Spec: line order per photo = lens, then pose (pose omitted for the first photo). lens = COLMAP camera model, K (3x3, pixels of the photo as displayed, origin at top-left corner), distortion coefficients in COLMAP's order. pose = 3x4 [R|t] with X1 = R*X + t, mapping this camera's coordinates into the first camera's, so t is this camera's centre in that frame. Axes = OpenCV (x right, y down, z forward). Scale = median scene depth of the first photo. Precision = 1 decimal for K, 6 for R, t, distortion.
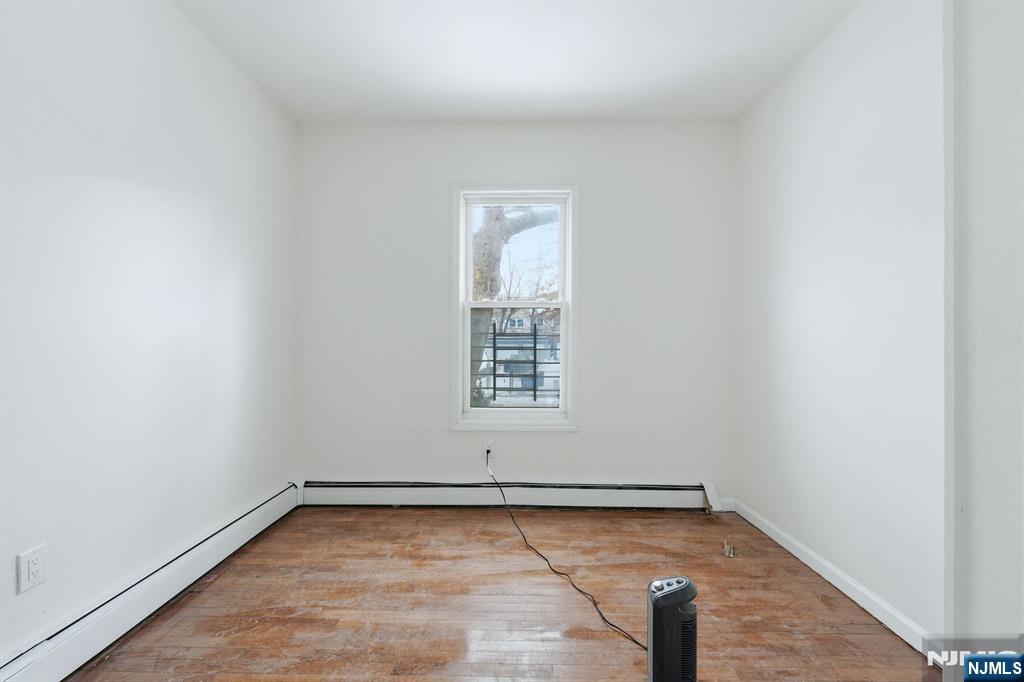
lens RADIAL K [[402.2, 0, 511.8], [0, 402.2, 341.0], [0, 0, 1]] dist [0.000465, 0.000035]
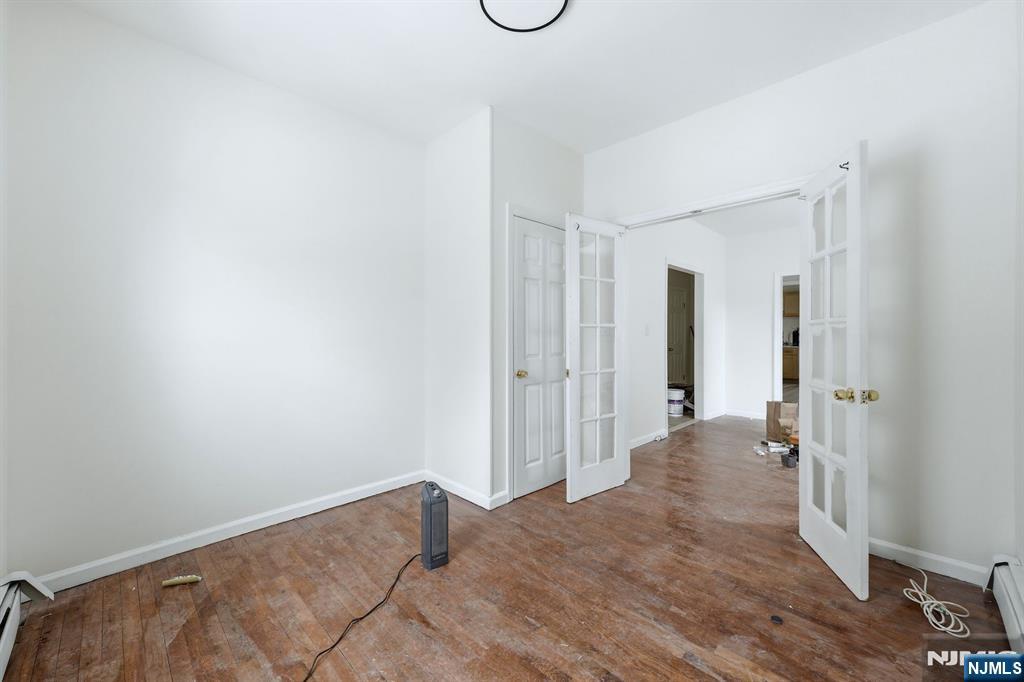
lens RADIAL K [[402.2, 0, 513.4], [0, 402.2, 336.4], [0, 0, 1]] dist [0.000465, 0.000035]
pose [[-0.711187, -0.006033, 0.702977, -0.619504], [-0.000323, 0.999966, 0.008255, -0.002810], [-0.703003, 0.005644, -0.711165, 1.259864]]
